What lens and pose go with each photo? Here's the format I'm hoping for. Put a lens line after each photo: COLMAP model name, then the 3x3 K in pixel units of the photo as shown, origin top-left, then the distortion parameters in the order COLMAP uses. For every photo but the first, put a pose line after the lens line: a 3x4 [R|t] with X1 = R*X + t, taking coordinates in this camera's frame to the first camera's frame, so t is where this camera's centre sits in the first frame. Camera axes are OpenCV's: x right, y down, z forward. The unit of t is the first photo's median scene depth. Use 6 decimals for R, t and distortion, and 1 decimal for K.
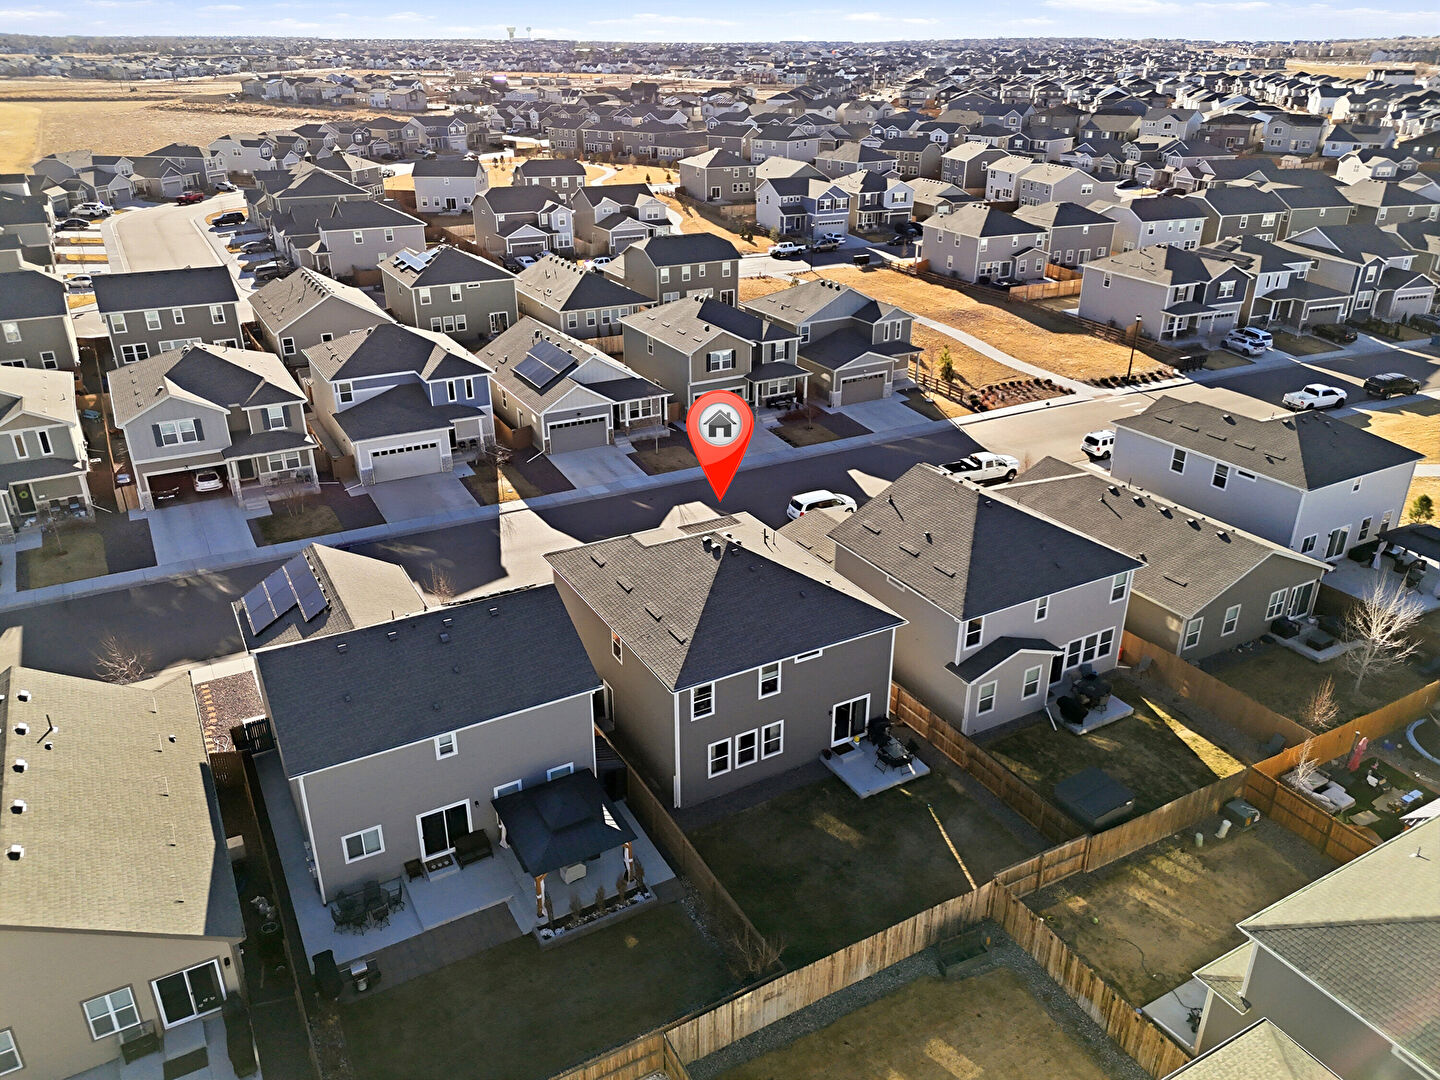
lens RADIAL K [[1054.3, 0, 727.1], [0, 1054.3, 543.4], [0, 0, 1]] dist [0.071048, -0.065233]
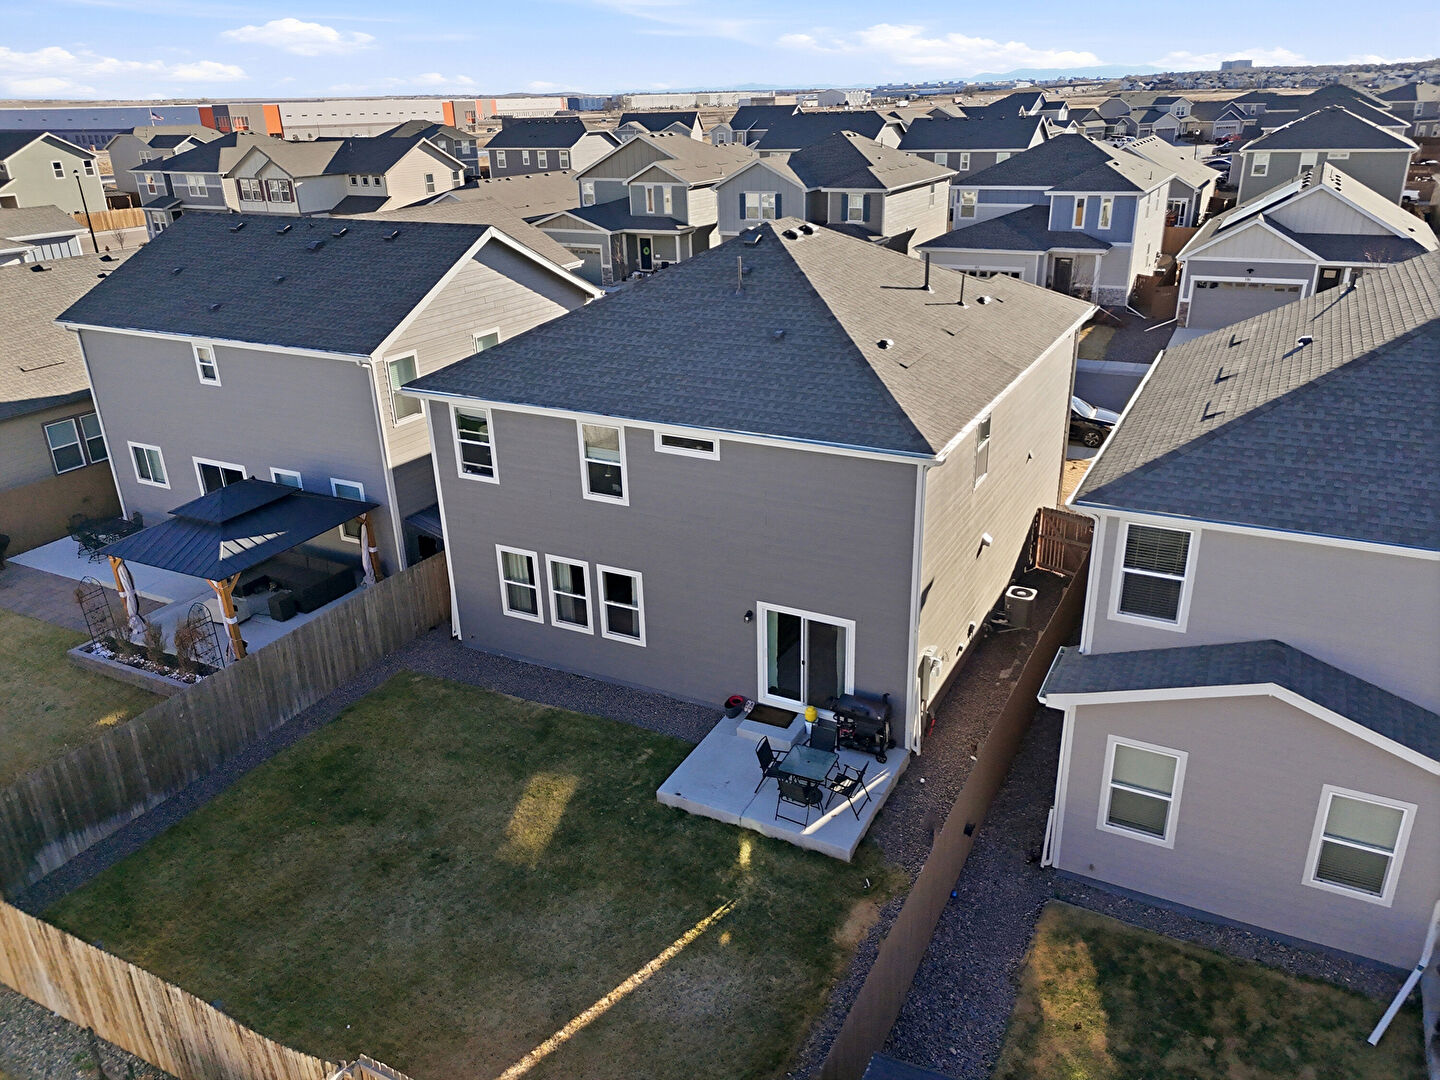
lens RADIAL K [[1054.3, 0, 727.1], [0, 1054.3, 543.4], [0, 0, 1]] dist [0.071048, -0.065233]
pose [[0.542059, 0.308670, -0.781598, 0.356920], [-0.328868, 0.933834, 0.140712, 0.062123], [0.773316, 0.180768, 0.607705, 0.604841]]
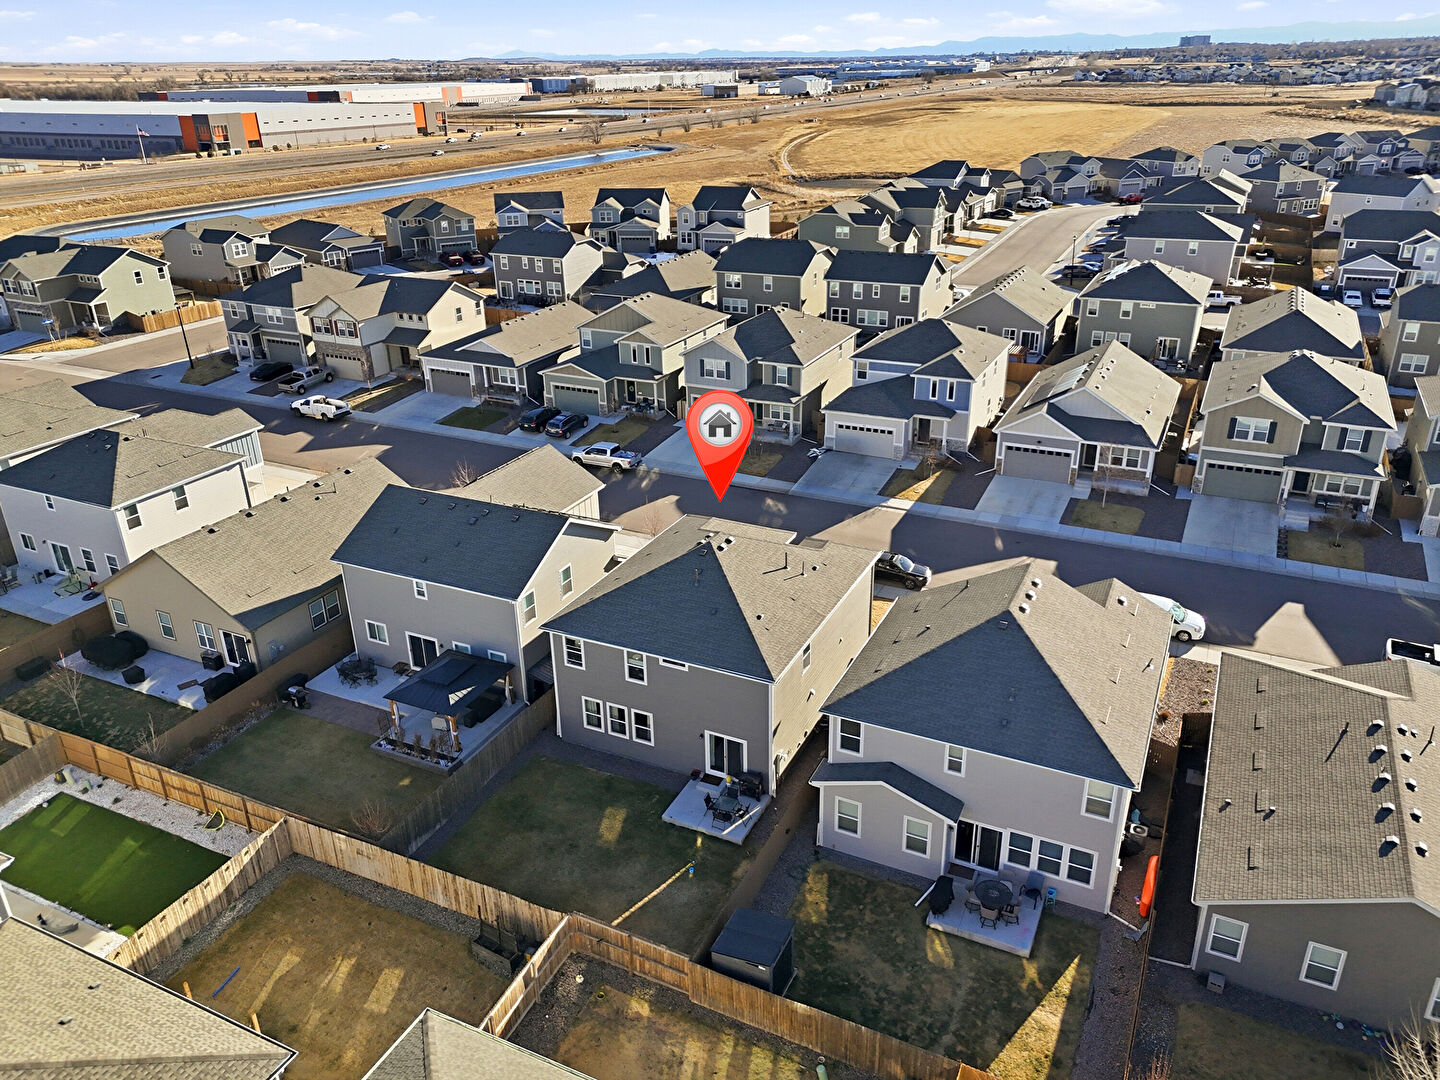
lens RADIAL K [[1054.3, 0, 727.1], [0, 1054.3, 543.4], [0, 0, 1]] dist [0.071048, -0.065233]
pose [[0.568190, 0.325955, -0.755588, 0.669224], [-0.328526, 0.931709, 0.154886, -0.140414], [0.754474, 0.160226, 0.636472, 0.303024]]
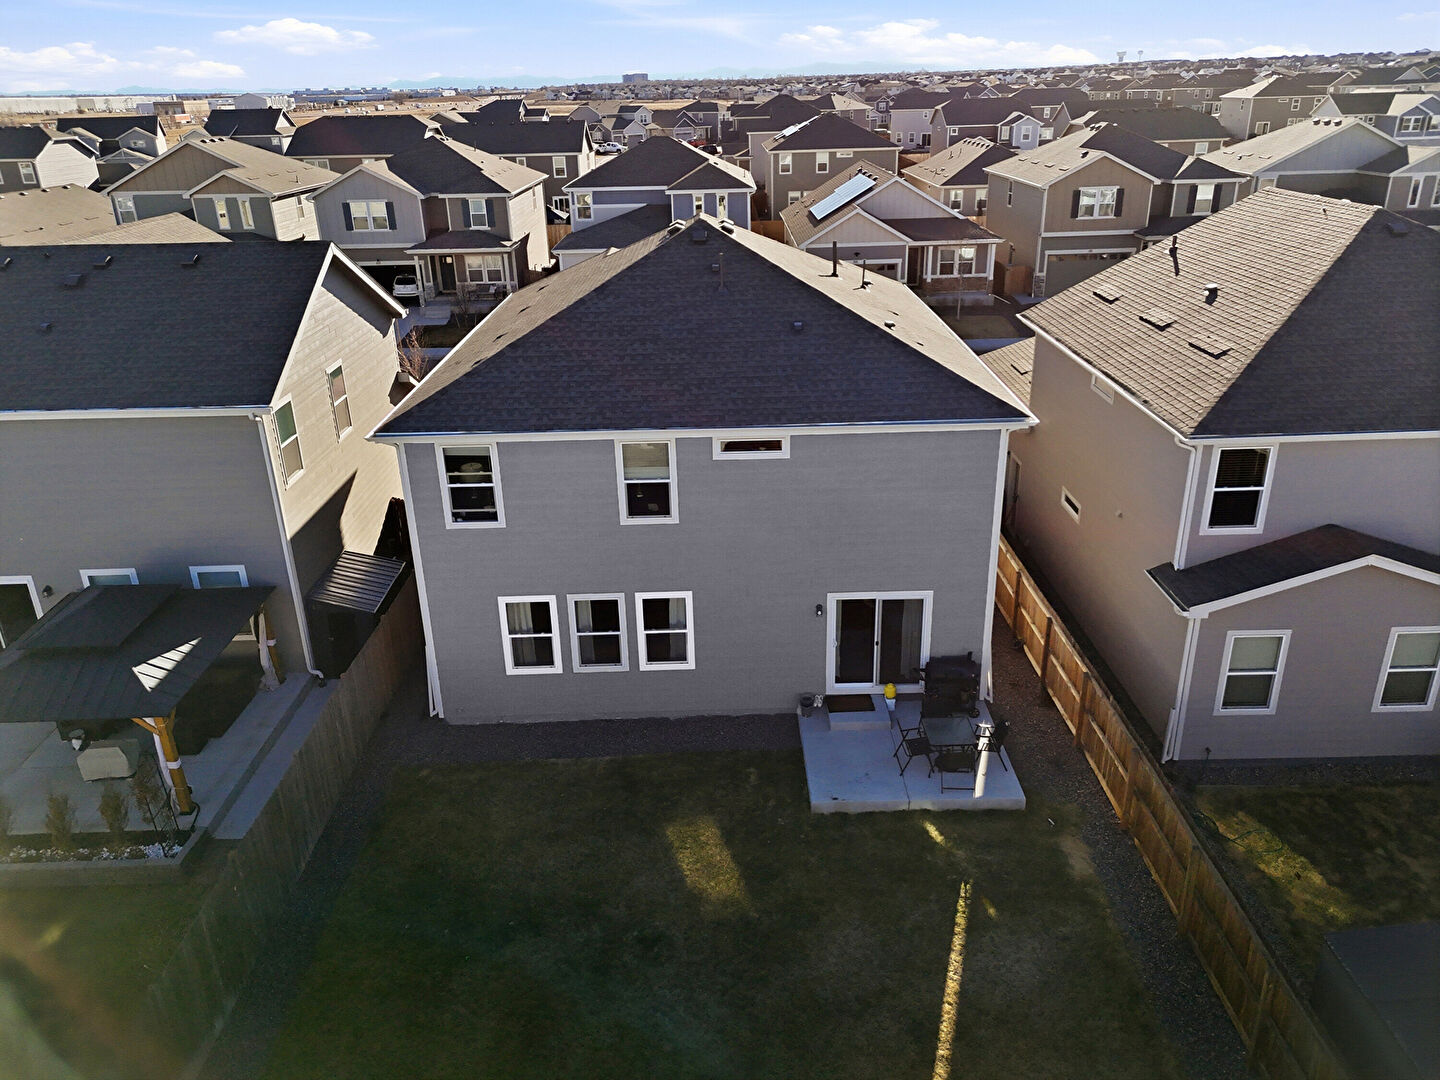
lens RADIAL K [[1054.3, 0, 727.1], [0, 1054.3, 543.4], [0, 0, 1]] dist [0.071048, -0.065233]
pose [[0.873711, 0.168028, -0.456504, 0.216922], [-0.180099, 0.983496, 0.017305, 0.111673], [0.451877, 0.067096, 0.889553, 0.497771]]
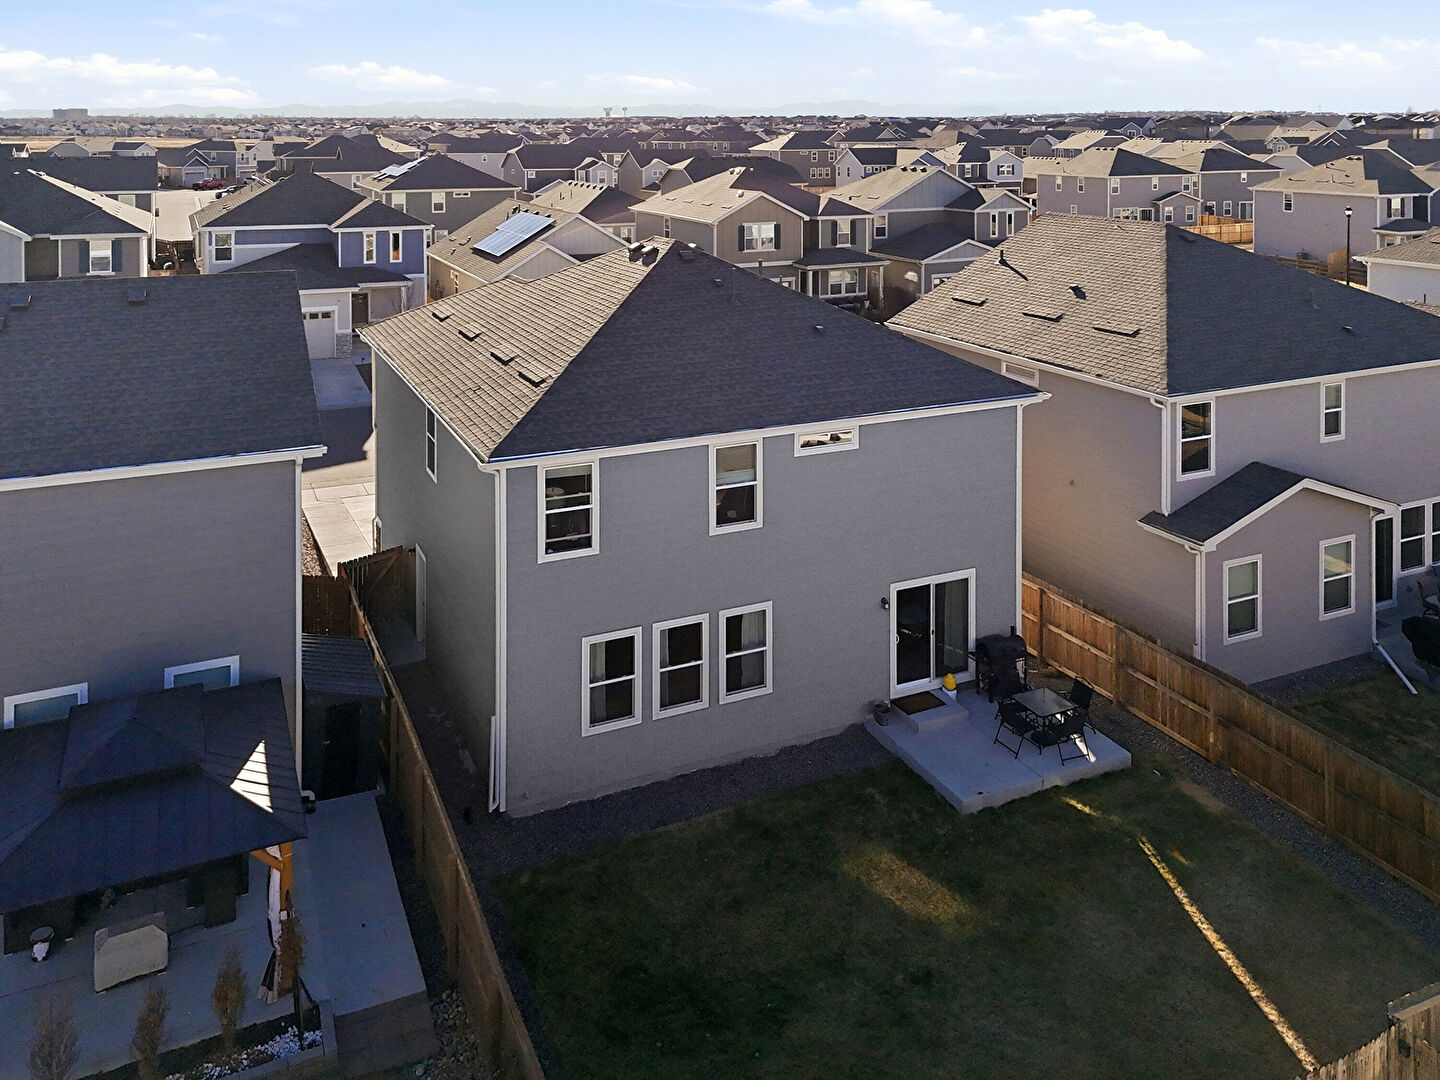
lens RADIAL K [[1186.2, 0, 724.9], [0, 1186.2, 158.6], [0, 0, 1]] dist [0.015681, 0.004476]
pose [[0.996506, -0.004884, -0.083377, 0.061744], [-0.028727, 0.917335, -0.397079, 0.158750], [0.078424, 0.398087, 0.913989, 0.394046]]
